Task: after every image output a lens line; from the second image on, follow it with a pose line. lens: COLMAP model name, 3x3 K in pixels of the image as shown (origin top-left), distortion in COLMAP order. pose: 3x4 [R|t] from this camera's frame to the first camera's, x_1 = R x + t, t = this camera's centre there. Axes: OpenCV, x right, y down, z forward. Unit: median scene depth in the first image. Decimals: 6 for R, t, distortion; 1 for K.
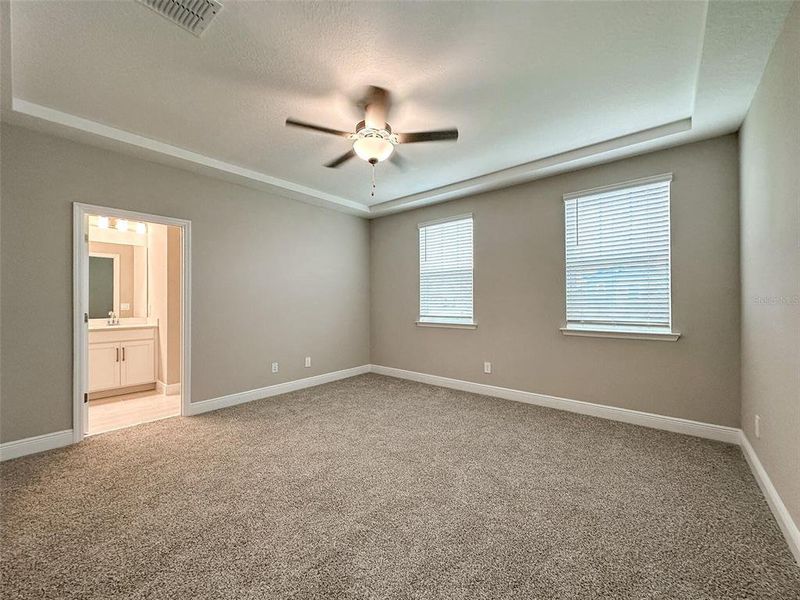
lens RADIAL K [[321.6, 0, 384.2], [0, 321.6, 298.0], [0, 0, 1]] dist [-0.002919, 0.000977]
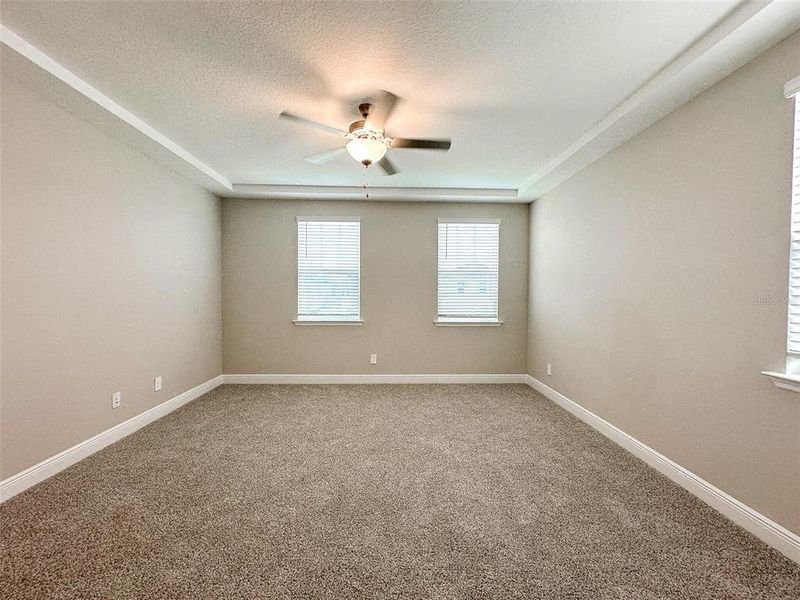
lens RADIAL K [[321.6, 0, 407.9], [0, 321.6, 298.1], [0, 0, 1]] dist [-0.002919, 0.000977]
pose [[0.729811, 0.003444, 0.683640, -0.419758], [-0.015864, 0.999803, 0.011898, -0.012468], [-0.683465, -0.019528, 0.729722, 0.125350]]
